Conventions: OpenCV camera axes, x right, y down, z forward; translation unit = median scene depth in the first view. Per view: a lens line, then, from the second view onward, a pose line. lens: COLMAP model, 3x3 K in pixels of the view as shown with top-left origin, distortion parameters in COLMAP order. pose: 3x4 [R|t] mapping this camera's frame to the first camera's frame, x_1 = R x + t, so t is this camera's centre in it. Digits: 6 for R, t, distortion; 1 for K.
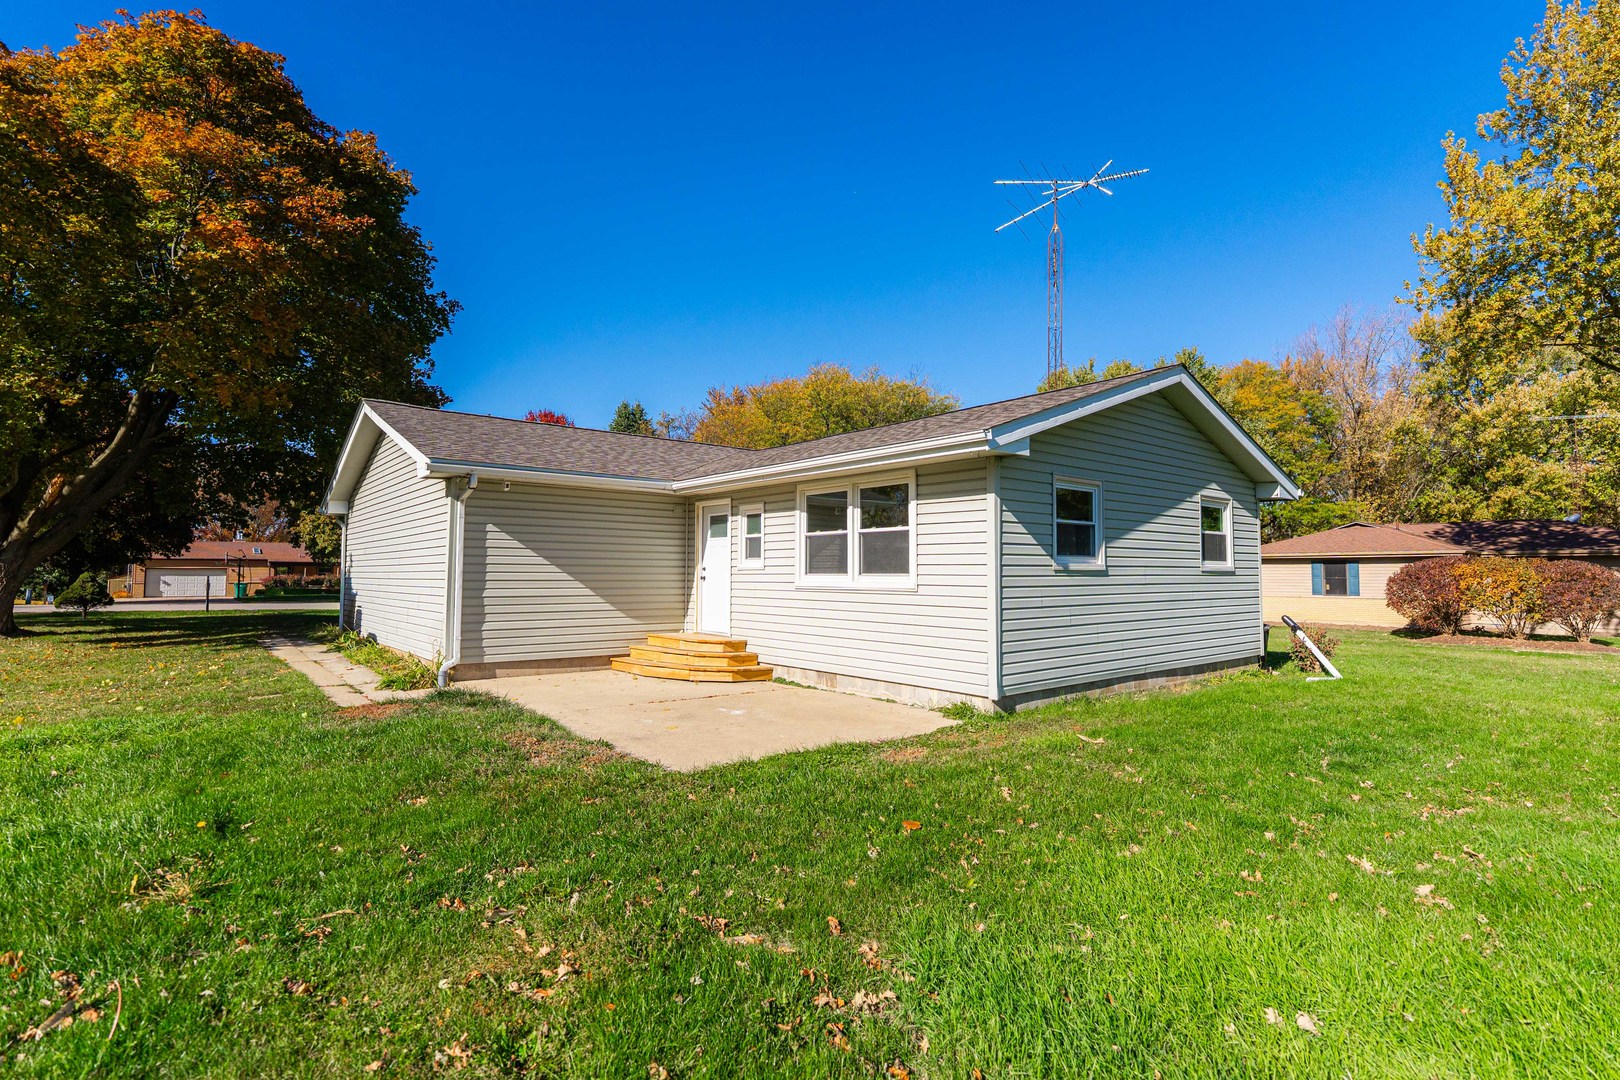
lens RADIAL K [[784.8, 0, 808.3], [0, 784.8, 544.3], [0, 0, 1]] dist [0.017544, -0.000118]
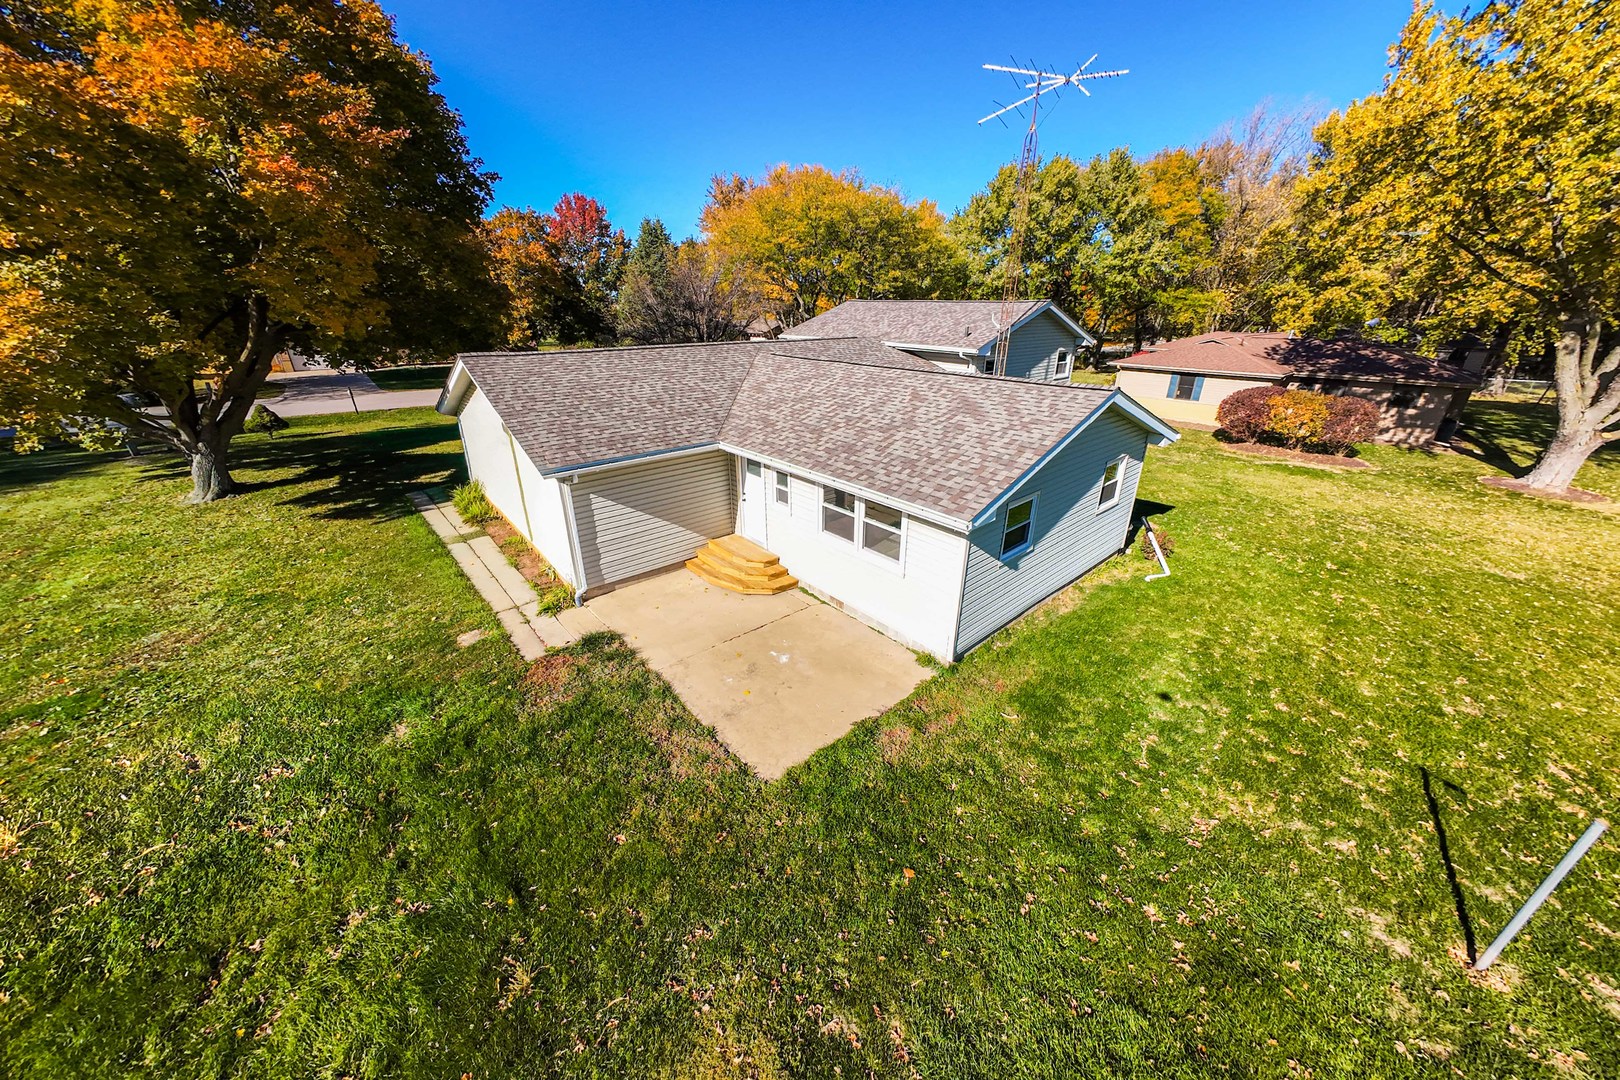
lens RADIAL K [[553.6, 0, 813.4], [0, 553.6, 538.3], [0, 0, 1]] dist [0.012415, 0.000196]
pose [[0.999375, -0.012777, 0.032960, -0.046998], [-0.002505, 0.904452, 0.426569, -0.337093], [-0.035262, -0.426385, 0.903854, 0.080705]]
